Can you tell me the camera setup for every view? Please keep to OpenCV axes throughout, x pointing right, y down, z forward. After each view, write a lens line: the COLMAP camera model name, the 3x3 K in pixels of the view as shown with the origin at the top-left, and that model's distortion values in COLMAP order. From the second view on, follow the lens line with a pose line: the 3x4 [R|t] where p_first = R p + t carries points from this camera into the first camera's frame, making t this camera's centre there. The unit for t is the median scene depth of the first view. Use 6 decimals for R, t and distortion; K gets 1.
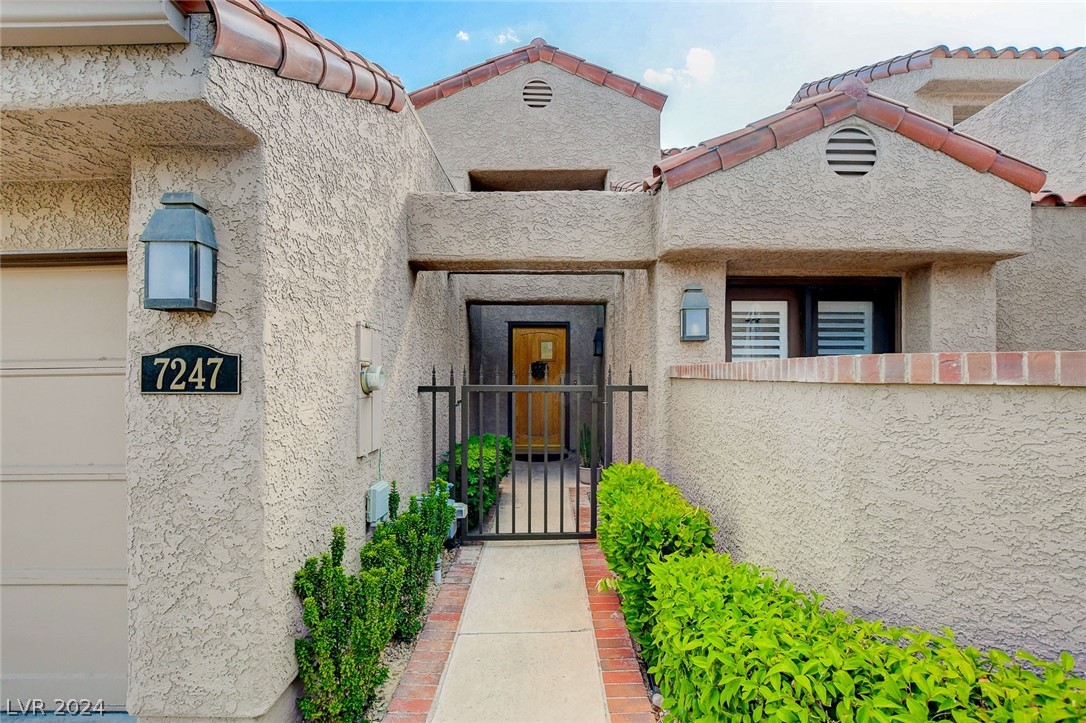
lens RADIAL K [[503.7, 0, 543.2], [0, 503.7, 365.2], [0, 0, 1]] dist [-0.018104, 0.001008]
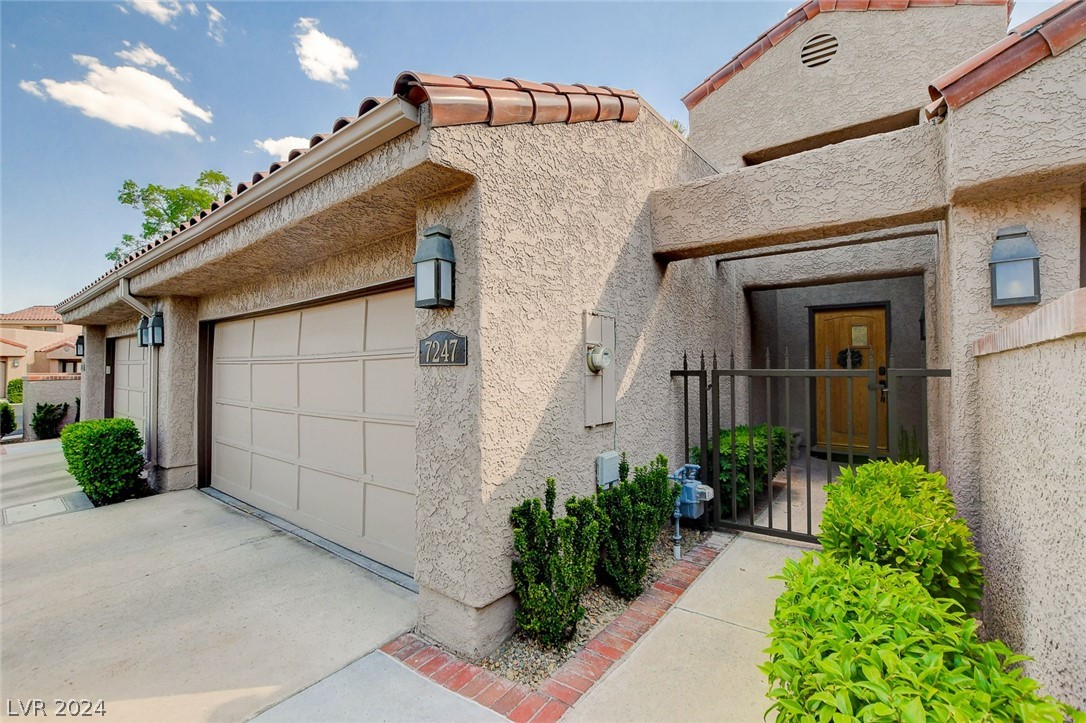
lens RADIAL K [[478.4, 0, 541.2], [0, 478.4, 353.6], [0, 0, 1]] dist [-0.022067, 0.006179]
pose [[0.788383, -0.022258, -0.614783, 0.211880], [0.011703, 0.999707, -0.021187, 0.033213], [0.615074, 0.009509, 0.788412, 0.056269]]
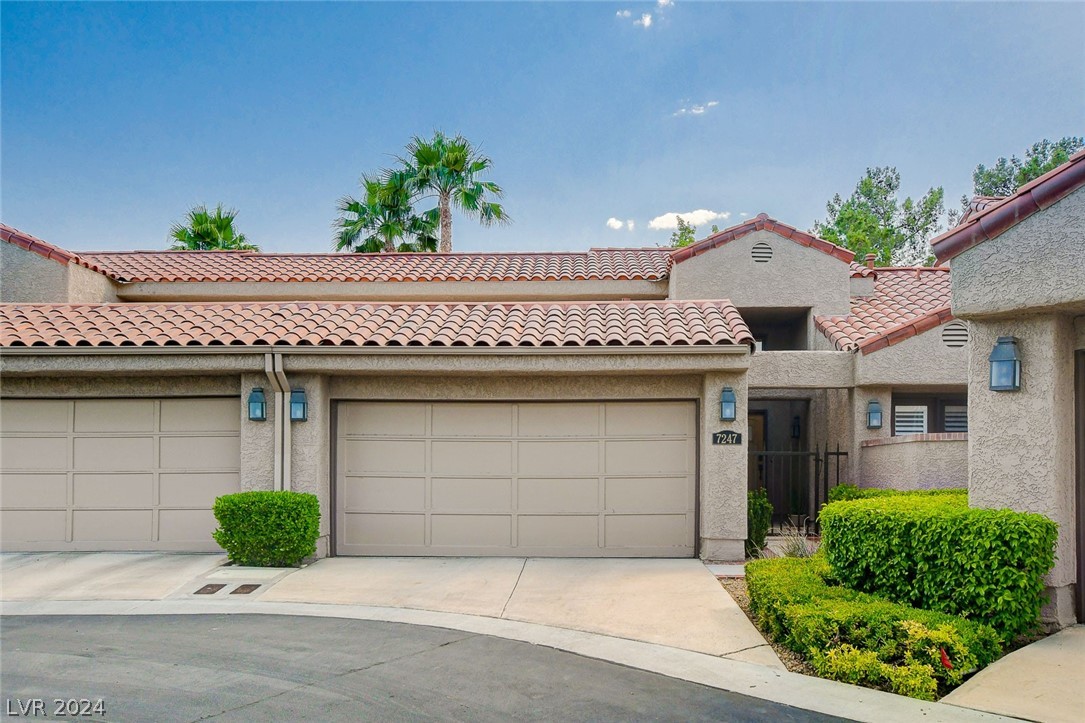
lens RADIAL K [[833.1, 0, 569.2], [0, 833.1, 461.1], [0, 0, 1]] dist [0.027754, 0.002179]
pose [[0.998847, 0.004766, -0.047774, -0.897203], [-0.004669, 0.999987, 0.002142, 0.096983], [0.047784, -0.001917, 0.998856, -2.837775]]
